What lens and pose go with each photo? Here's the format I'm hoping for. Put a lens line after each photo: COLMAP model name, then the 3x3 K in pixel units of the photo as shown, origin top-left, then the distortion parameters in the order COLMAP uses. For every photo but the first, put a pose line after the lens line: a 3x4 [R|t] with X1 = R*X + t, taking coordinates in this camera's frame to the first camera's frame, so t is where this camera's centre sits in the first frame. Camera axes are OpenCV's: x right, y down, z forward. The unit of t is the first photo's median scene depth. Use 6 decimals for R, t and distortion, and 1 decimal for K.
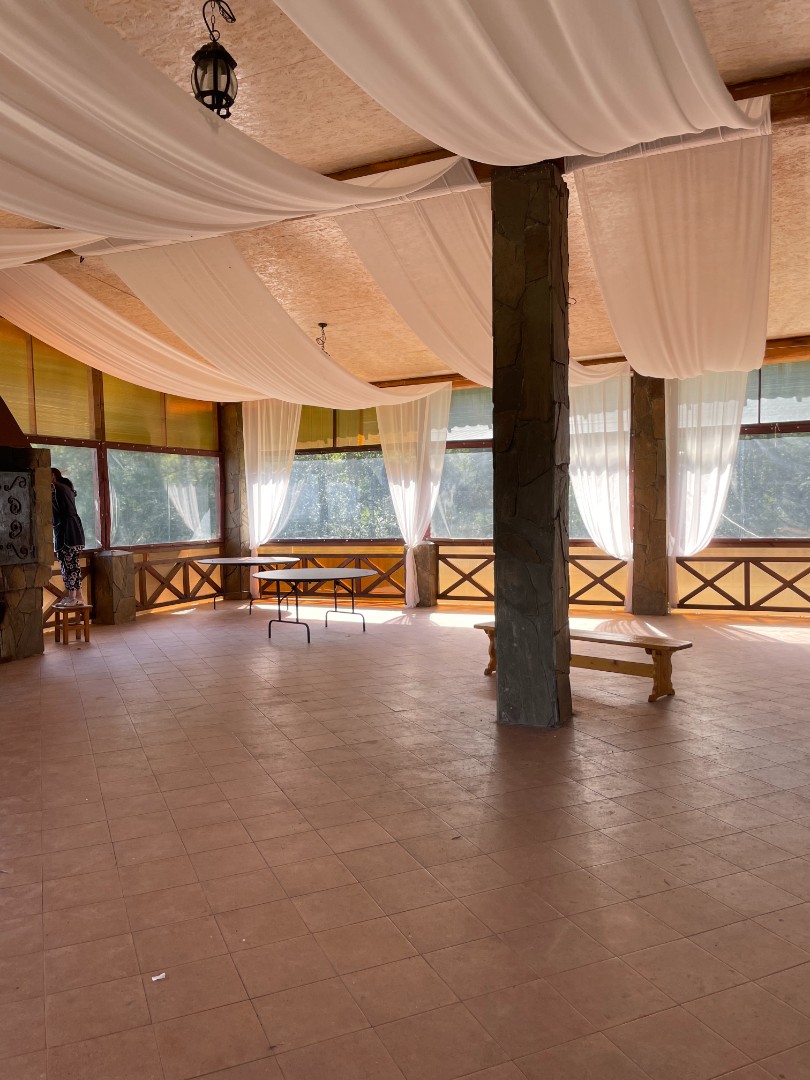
lens RADIAL K [[814.4, 0, 403.0], [0, 814.4, 545.1], [0, 0, 1]] dist [0.004439, -0.007175]
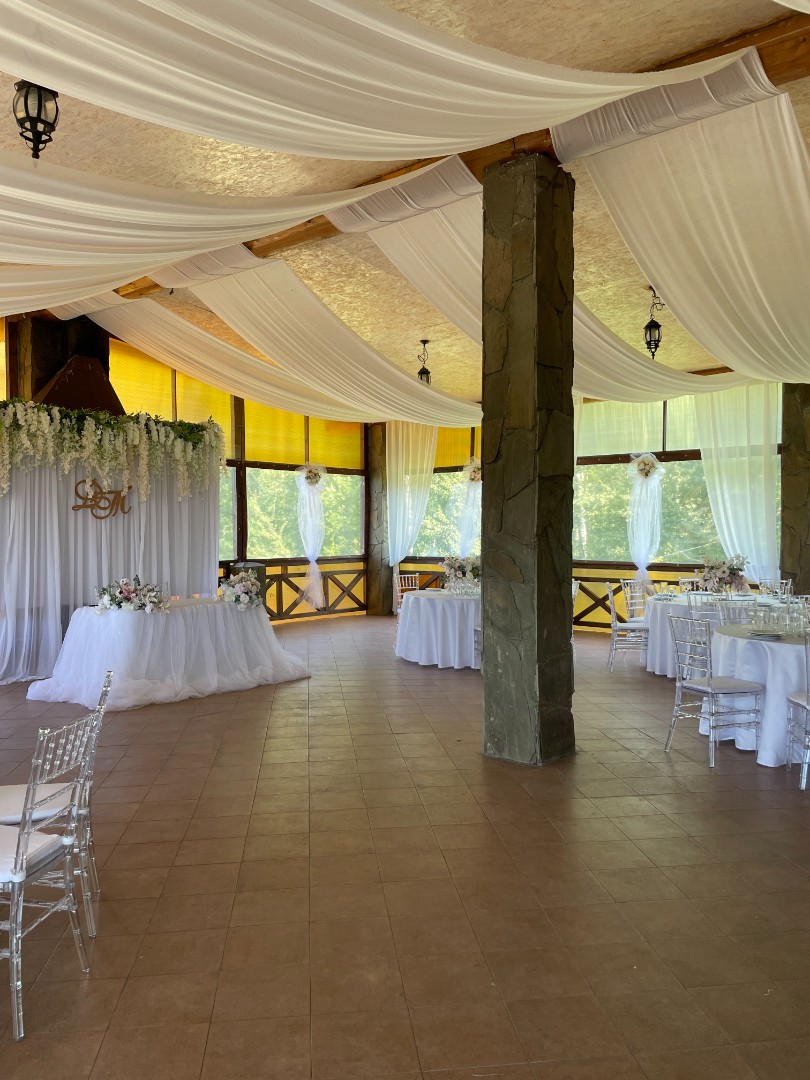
lens RADIAL K [[814.4, 0, 404.2], [0, 814.4, 534.6], [0, 0, 1]] dist [0.004439, -0.007175]
pose [[0.959132, 0.016952, -0.282451, 0.273802], [-0.027845, 0.999013, -0.034595, 0.002809], [0.281586, 0.041046, 0.958658, 0.072473]]
